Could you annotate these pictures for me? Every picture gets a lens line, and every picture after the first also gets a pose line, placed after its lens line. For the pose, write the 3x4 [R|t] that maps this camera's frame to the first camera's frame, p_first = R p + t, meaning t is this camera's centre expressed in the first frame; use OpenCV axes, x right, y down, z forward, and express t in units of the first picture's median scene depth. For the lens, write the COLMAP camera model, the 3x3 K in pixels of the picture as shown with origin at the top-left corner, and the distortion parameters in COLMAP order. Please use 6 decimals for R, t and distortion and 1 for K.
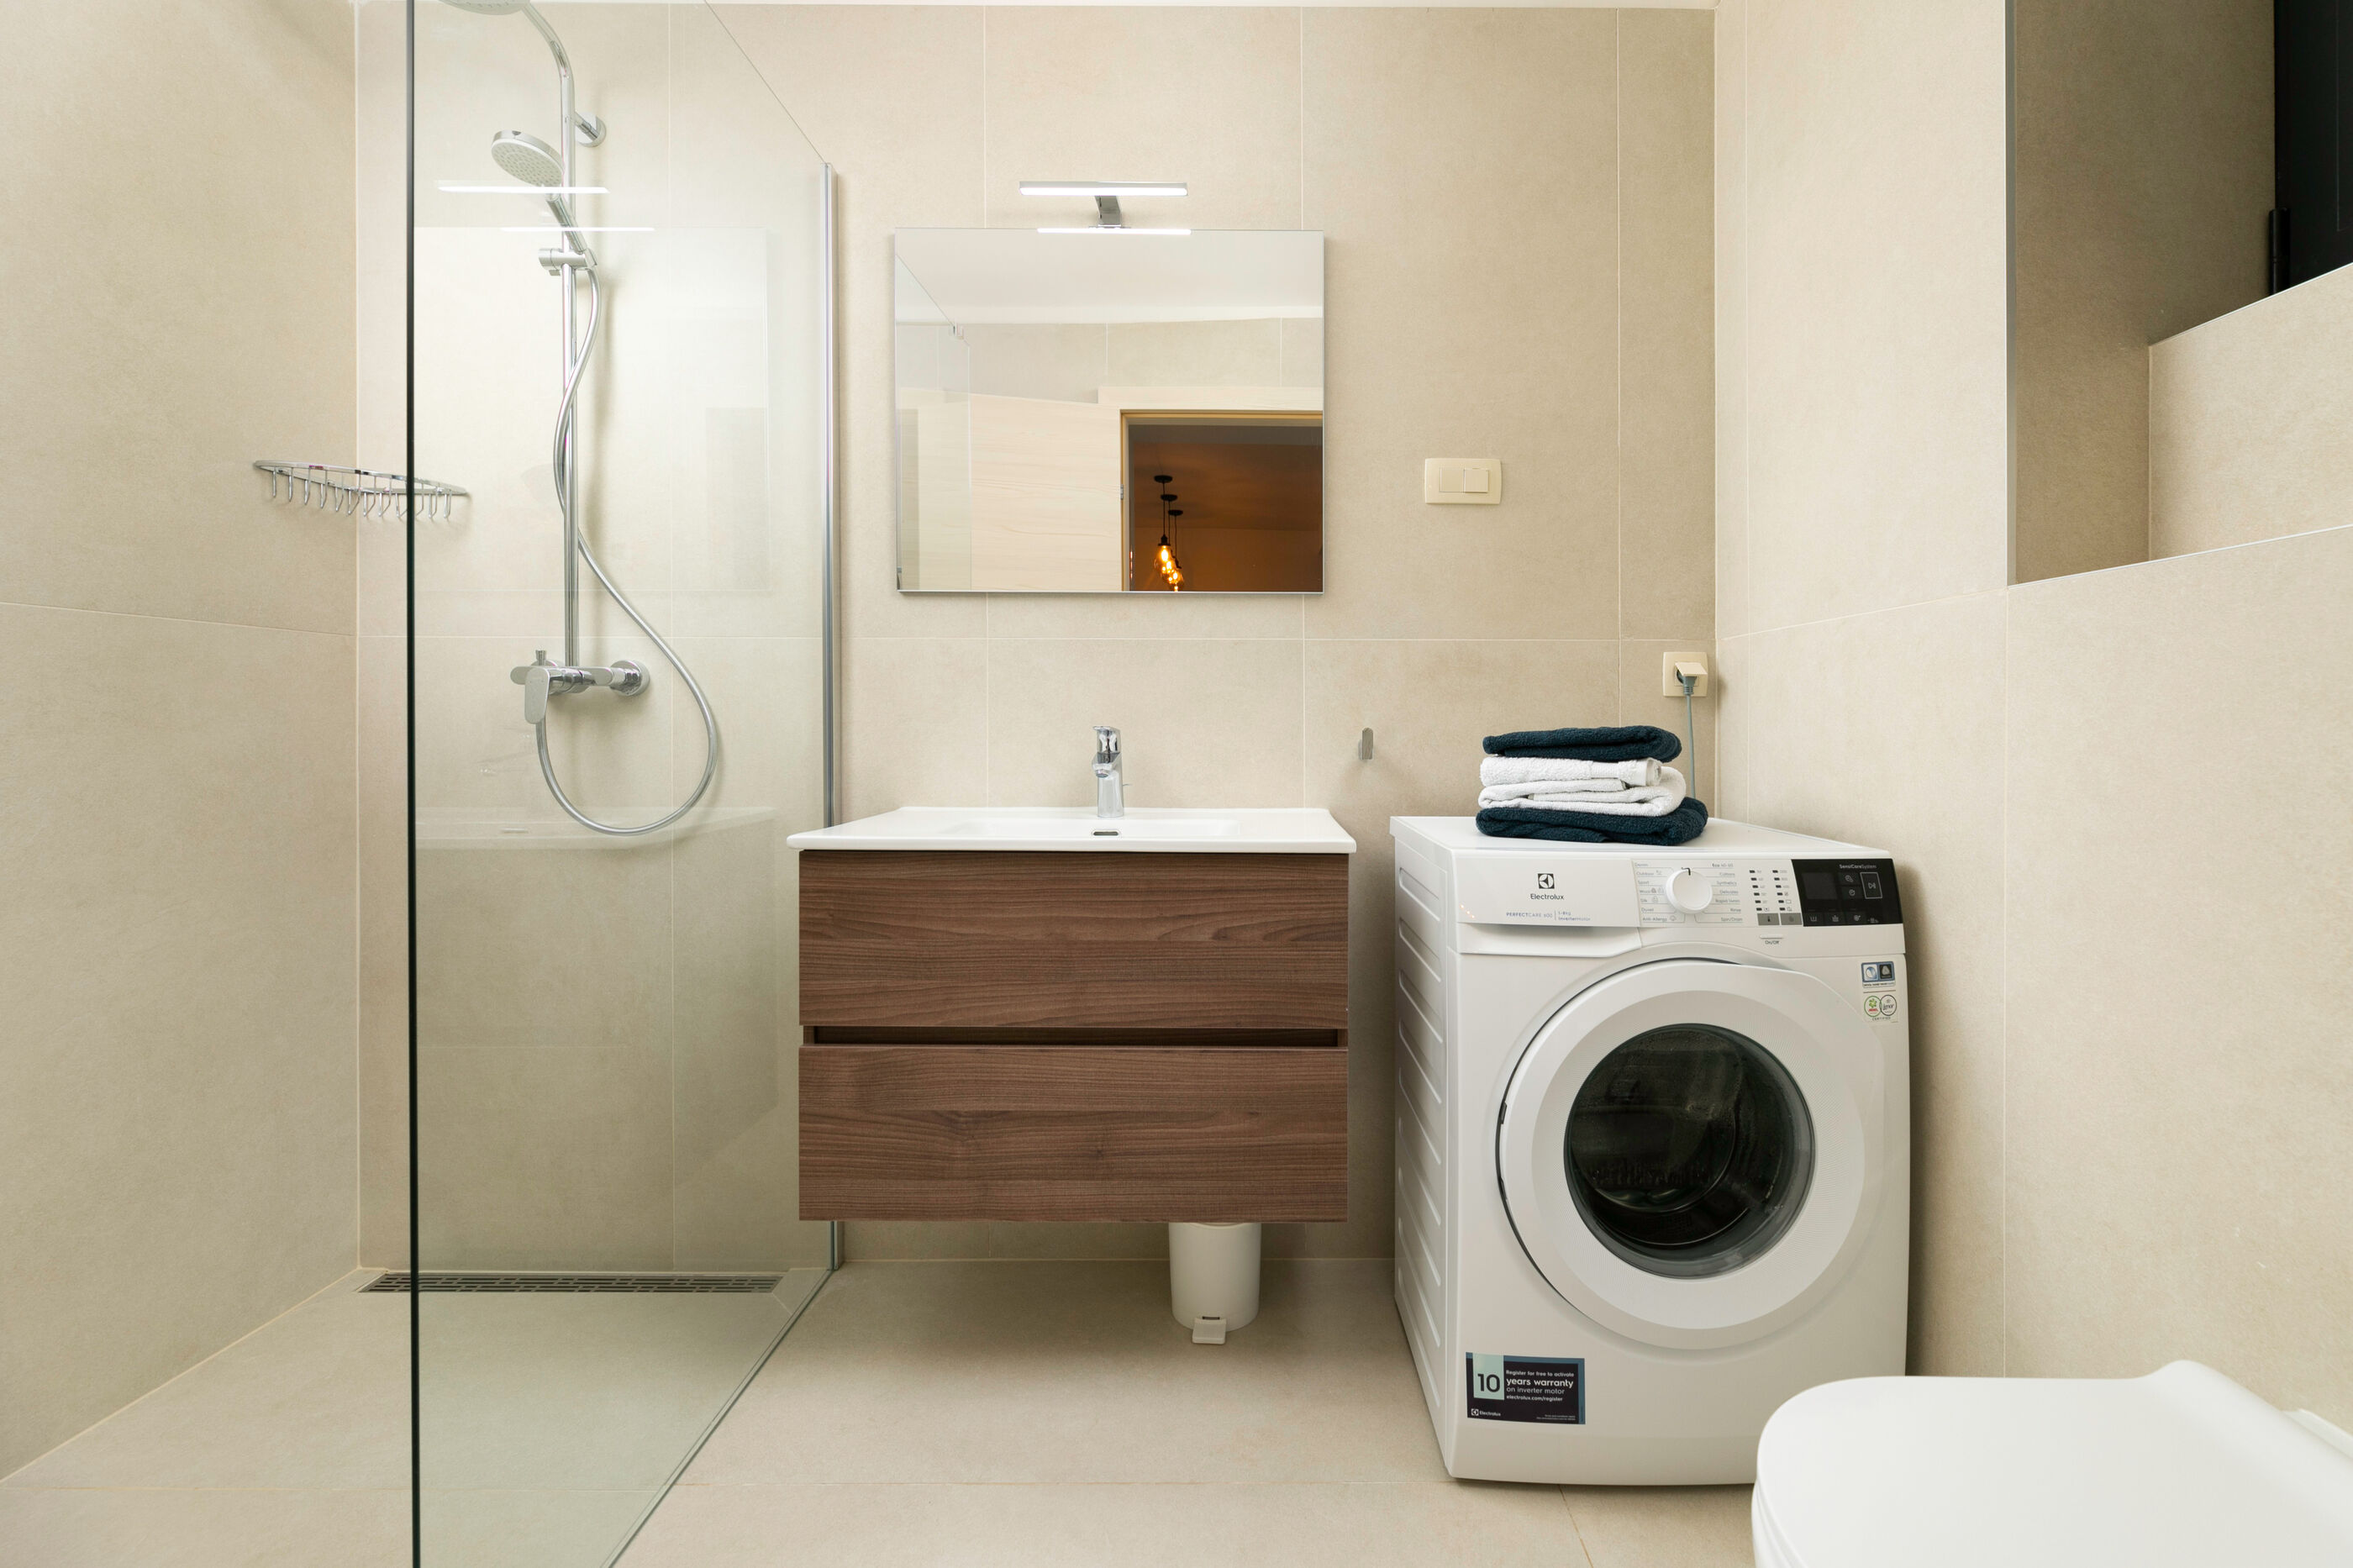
lens RADIAL K [[1013.5, 0, 1241.6], [0, 1013.5, 716.9], [0, 0, 1]] dist [0.001876, 0.000138]
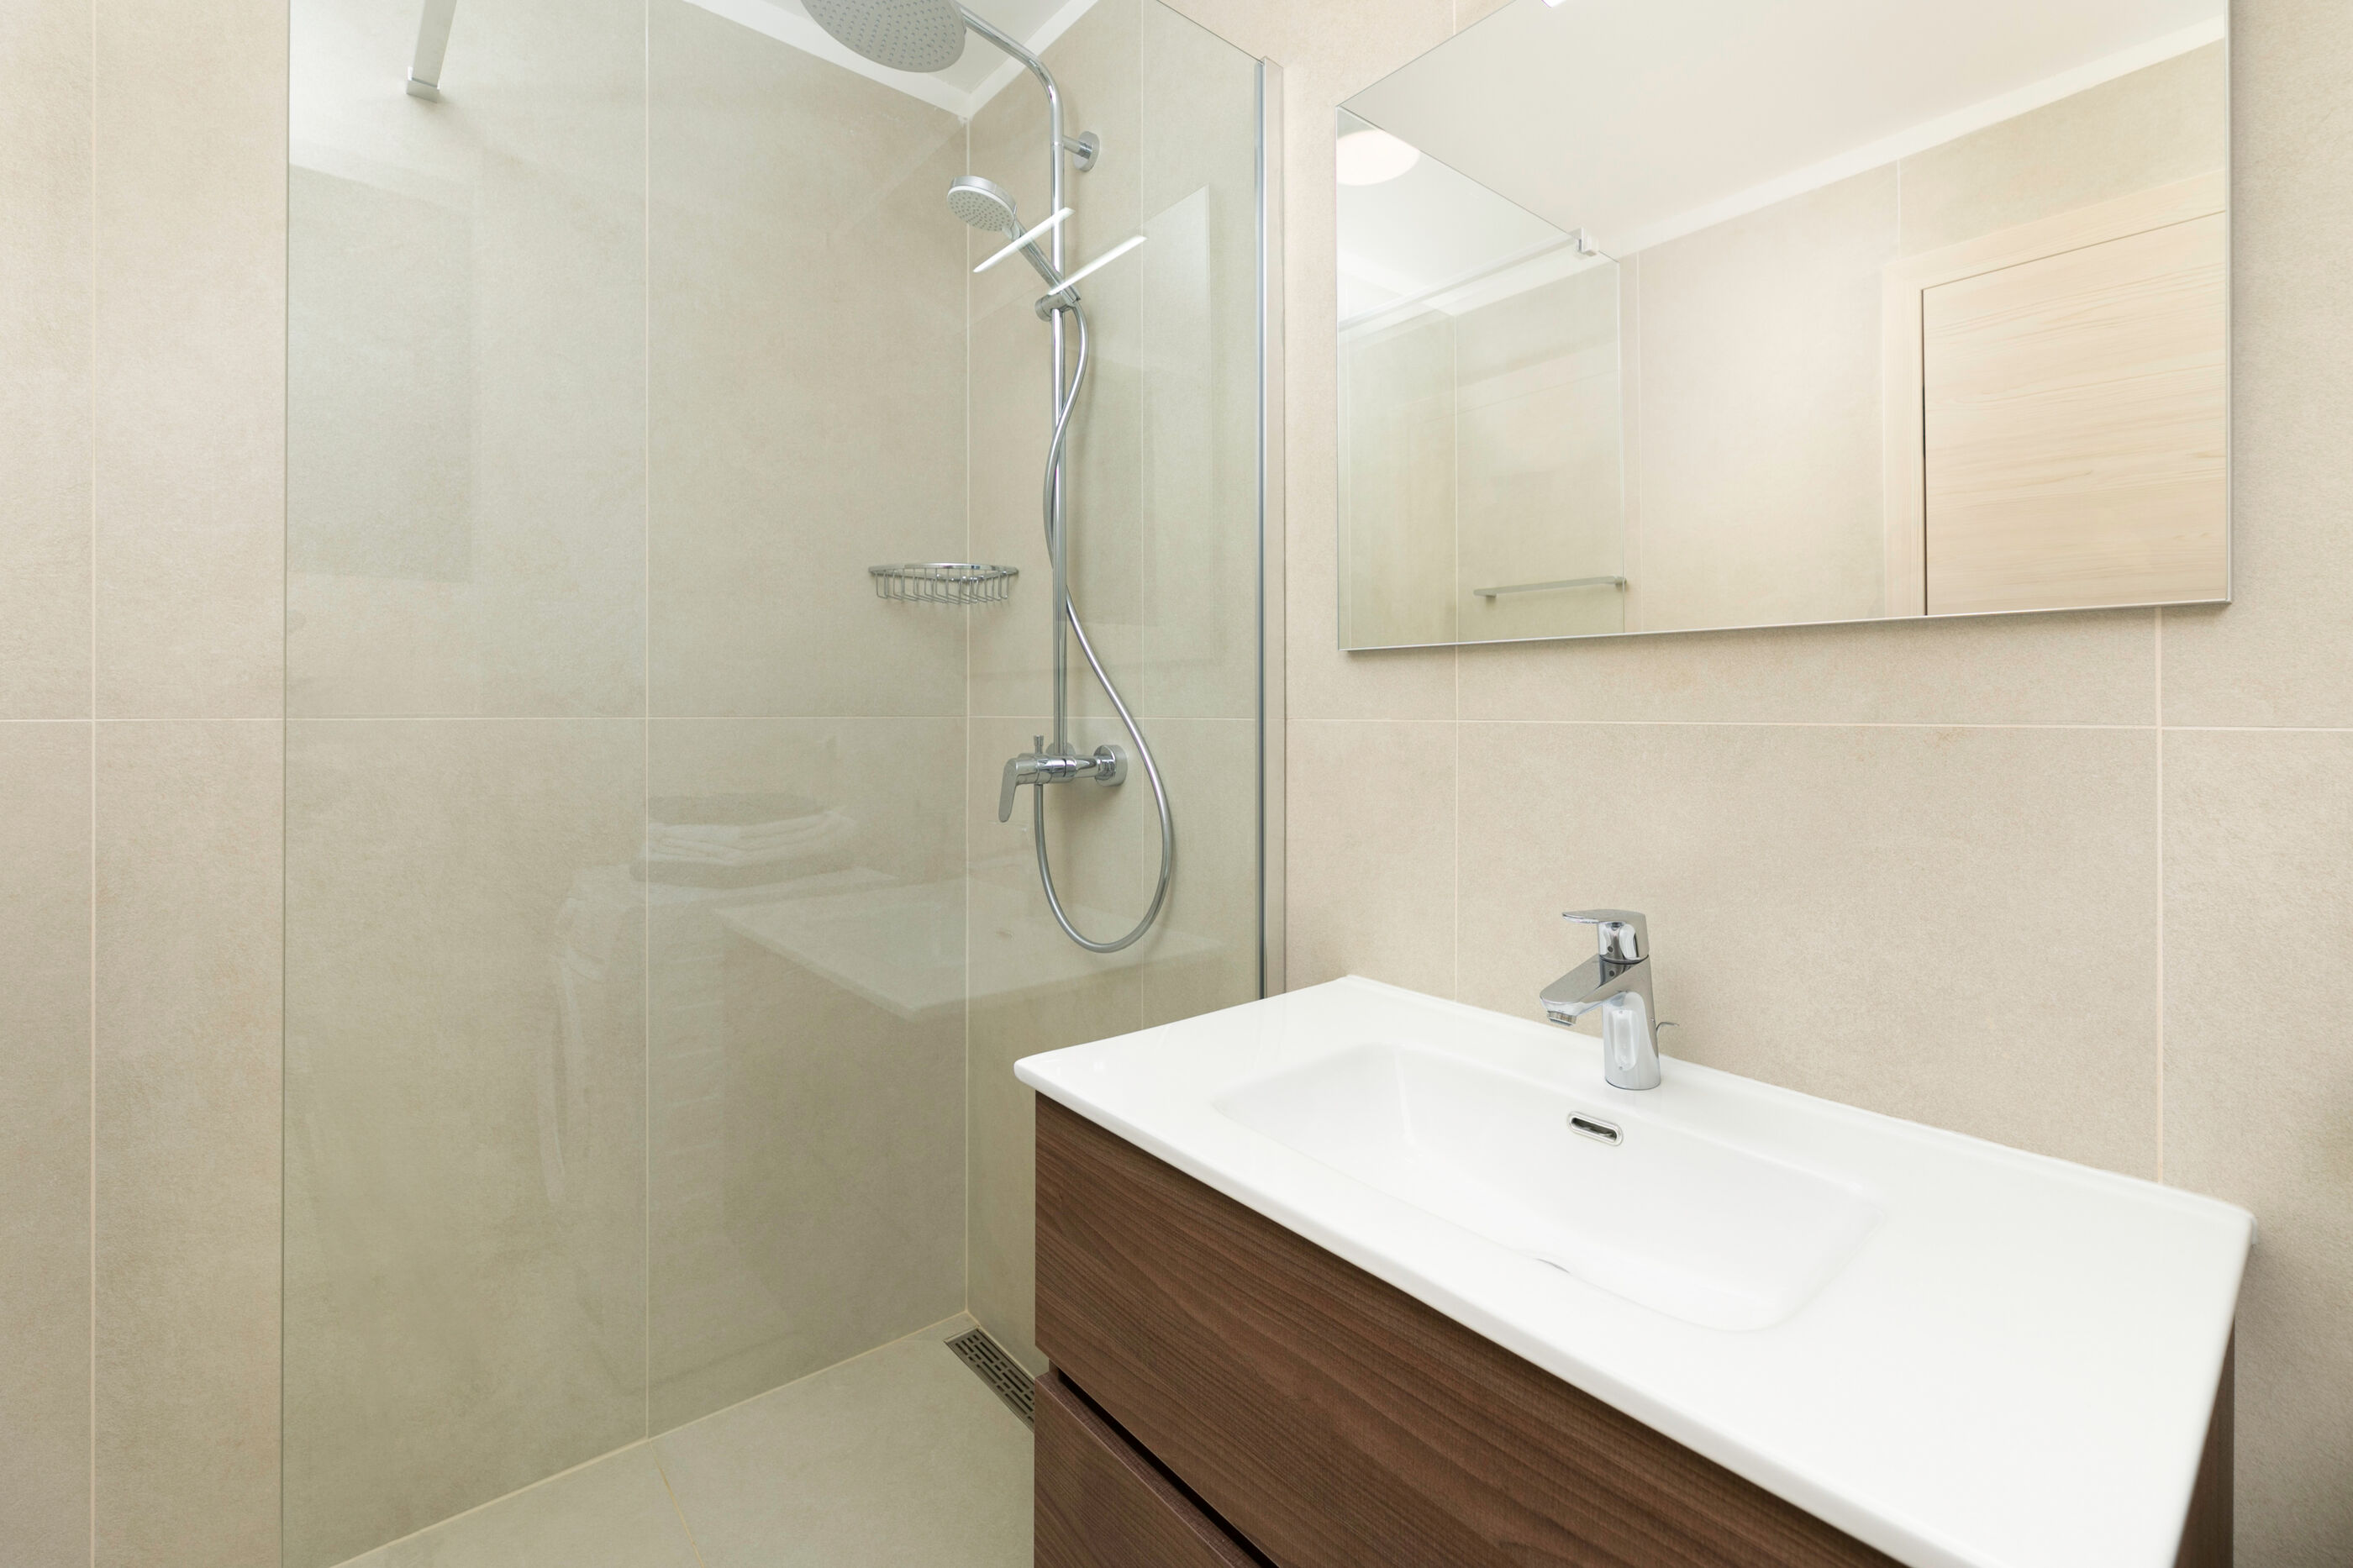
lens RADIAL K [[1013.5, 0, 1241.6], [0, 1013.5, 716.9], [0, 0, 1]] dist [0.001876, 0.000138]
pose [[0.673374, 0.001007, -0.739301, 0.136535], [0.003377, 0.999984, 0.004438, -0.103914], [0.739294, -0.005485, 0.673360, 0.619380]]
